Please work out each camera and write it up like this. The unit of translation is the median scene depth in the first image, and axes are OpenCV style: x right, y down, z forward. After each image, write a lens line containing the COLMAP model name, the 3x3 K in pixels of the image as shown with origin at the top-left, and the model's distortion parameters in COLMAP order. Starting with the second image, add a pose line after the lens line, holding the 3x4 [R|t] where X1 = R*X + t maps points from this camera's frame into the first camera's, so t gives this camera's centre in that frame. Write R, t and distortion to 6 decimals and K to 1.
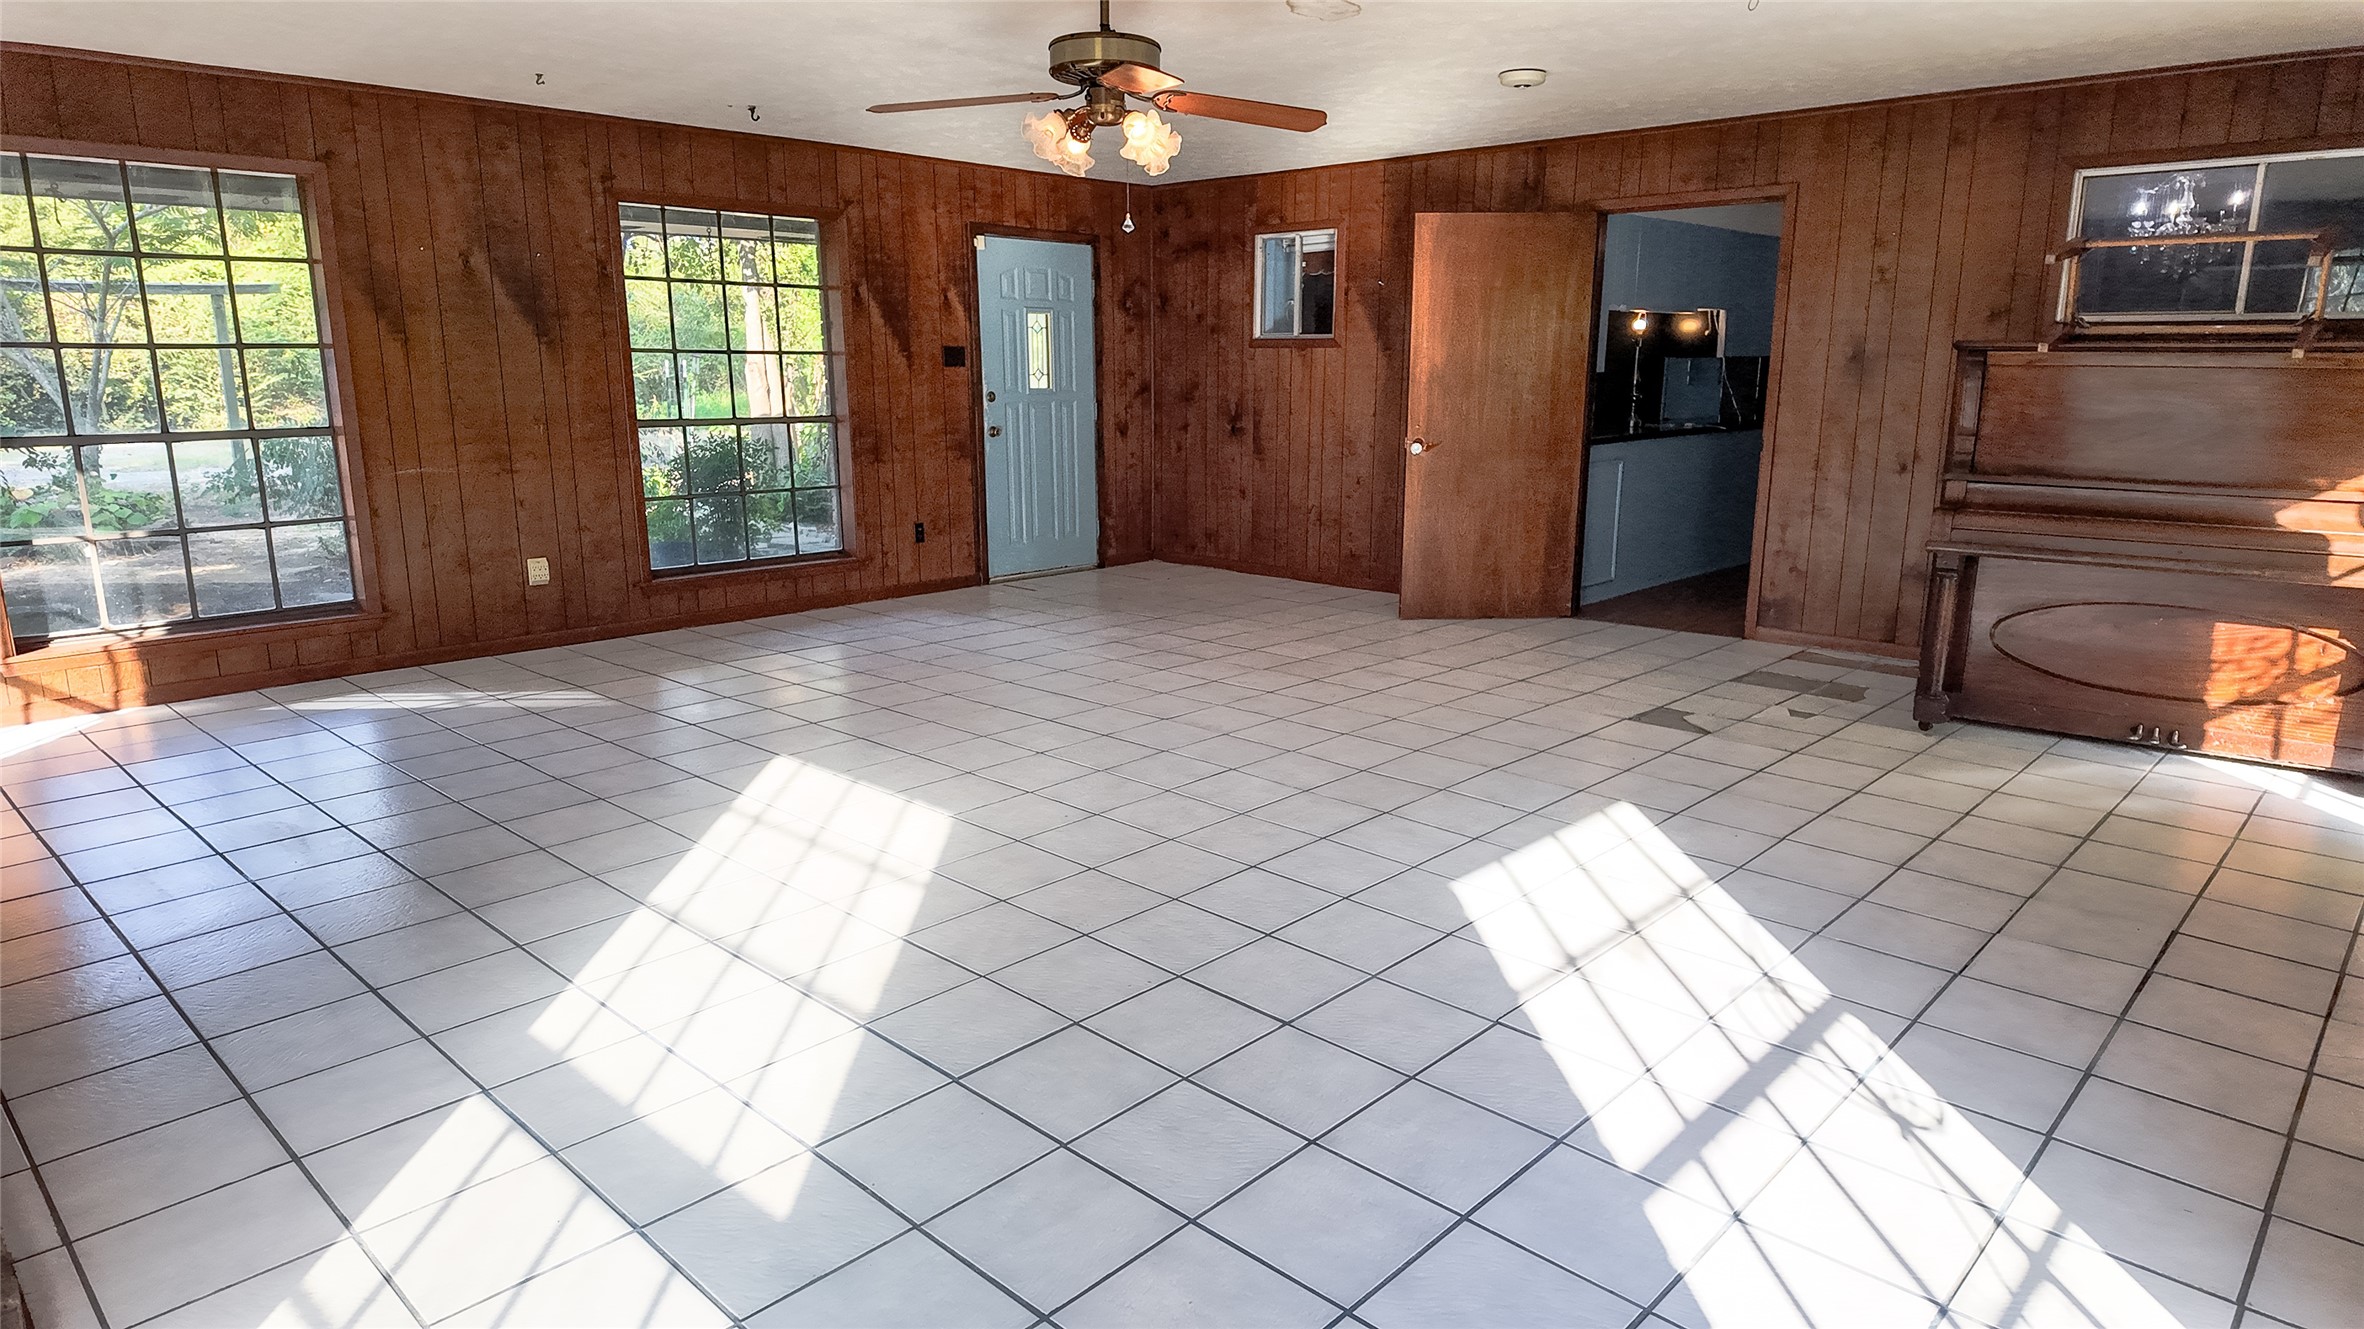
lens RADIAL K [[1380.5, 0, 1187.0], [0, 1380.5, 663.5], [0, 0, 1]] dist [0.046600, -0.036818]
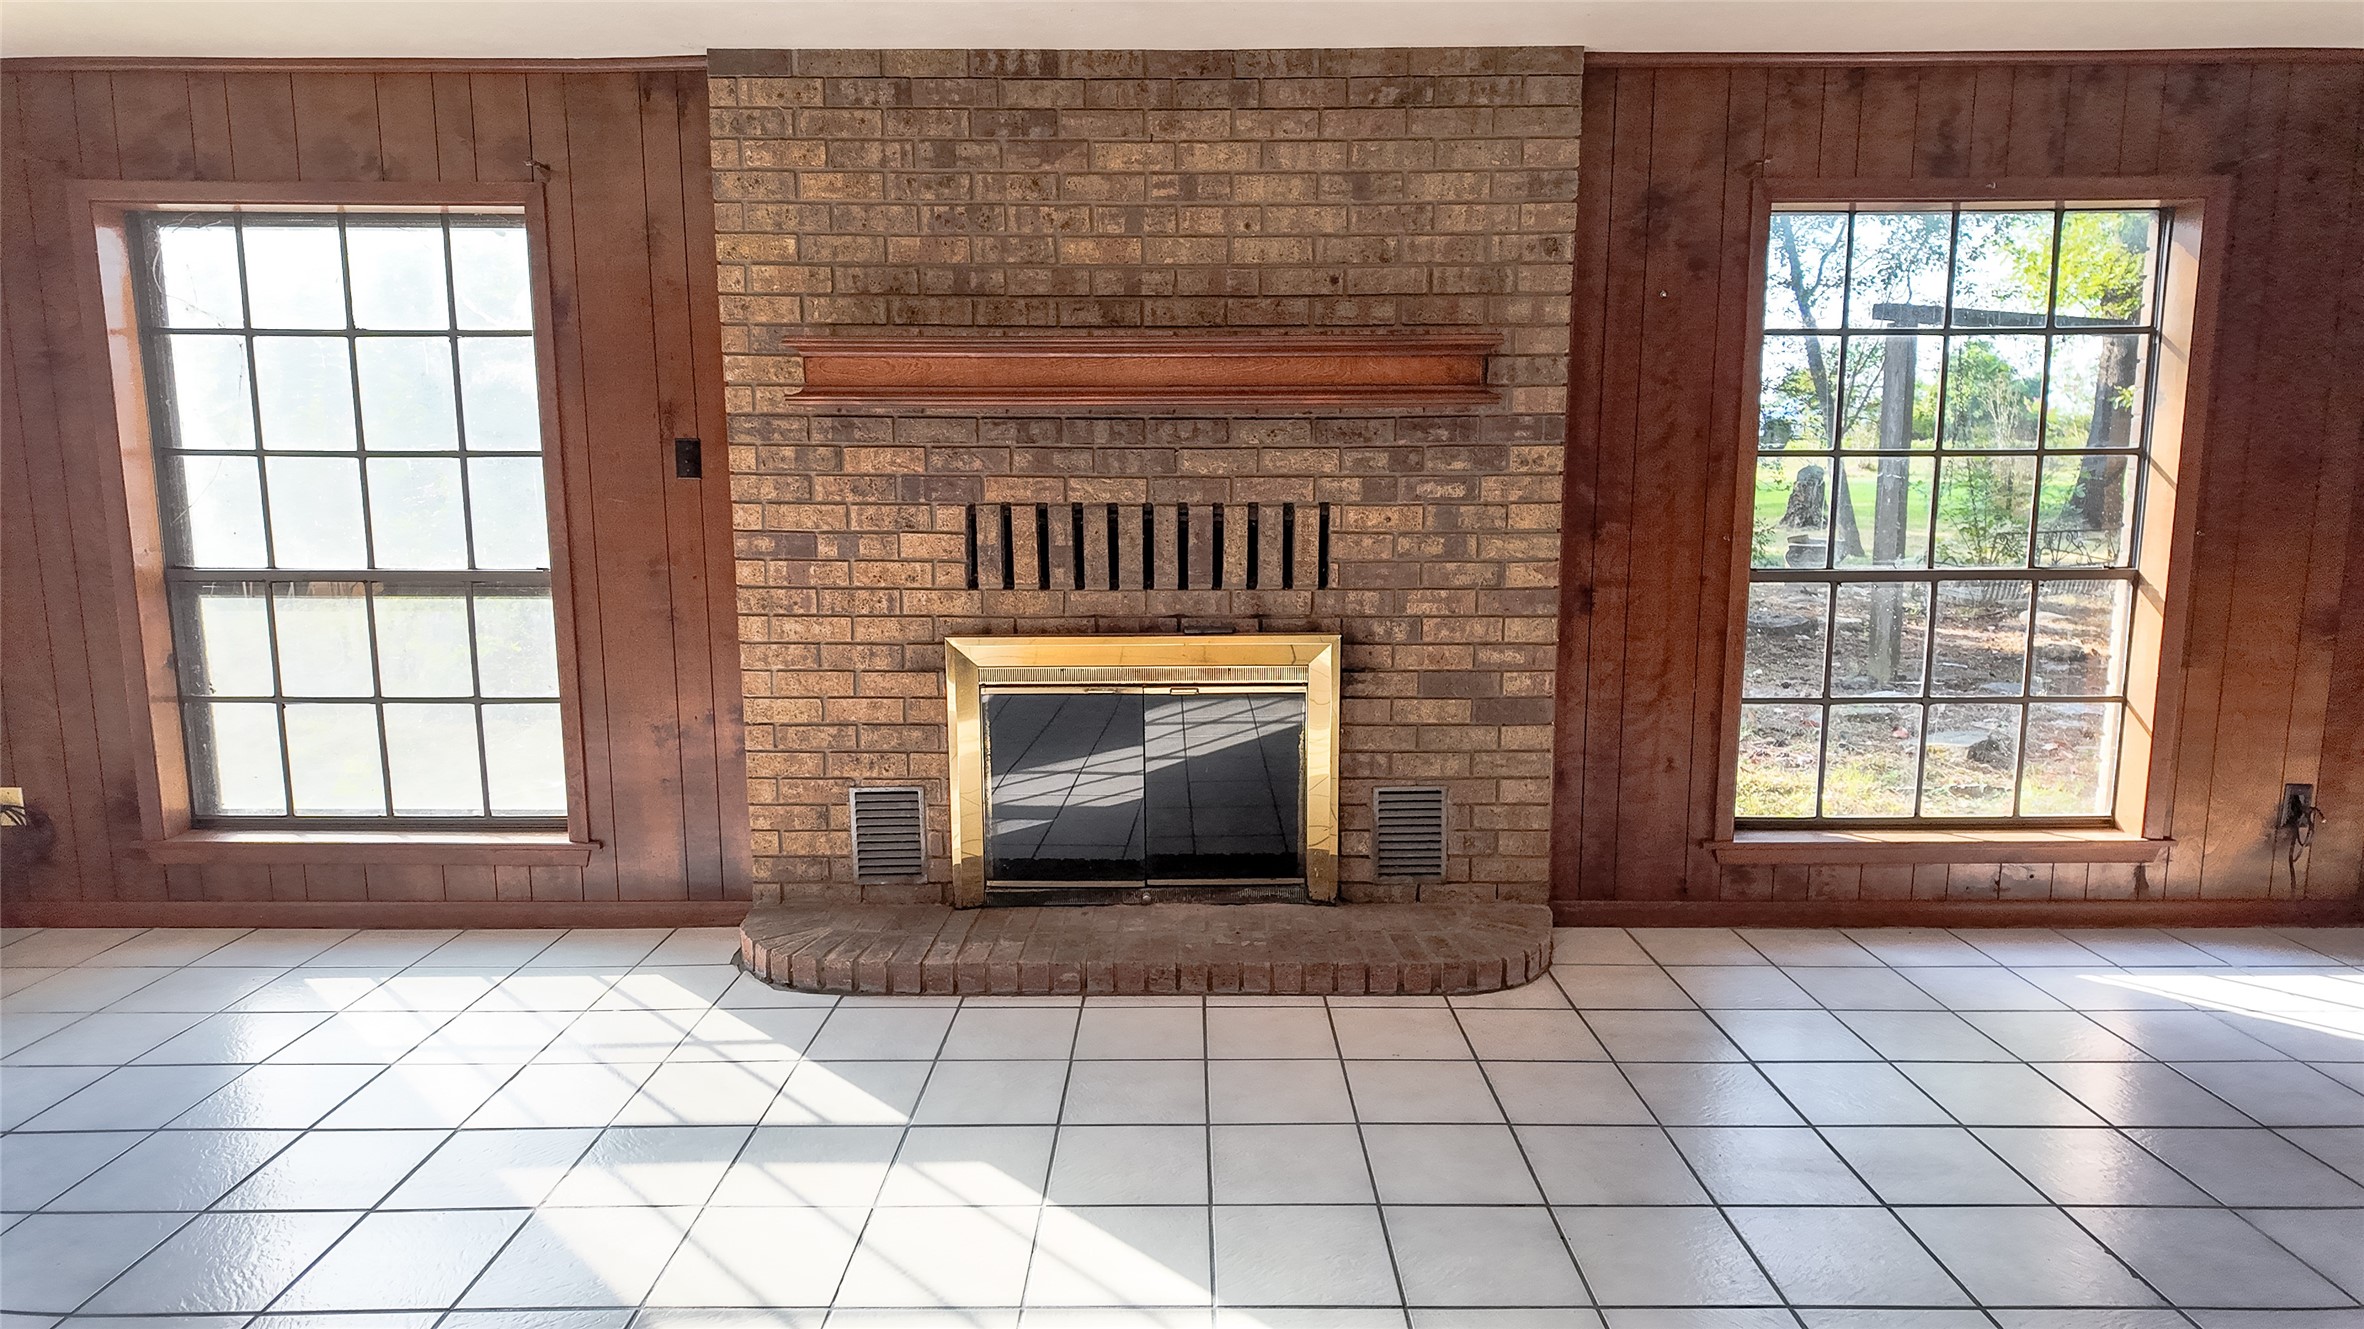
lens RADIAL K [[1380.5, 0, 1186.2], [0, 1380.5, 659.4], [0, 0, 1]] dist [0.046600, -0.036818]
pose [[-0.723313, 0.105515, -0.682411, 0.054097], [-0.150987, 0.940175, 0.305407, -0.420918], [0.673811, 0.323940, -0.664109, 1.780129]]
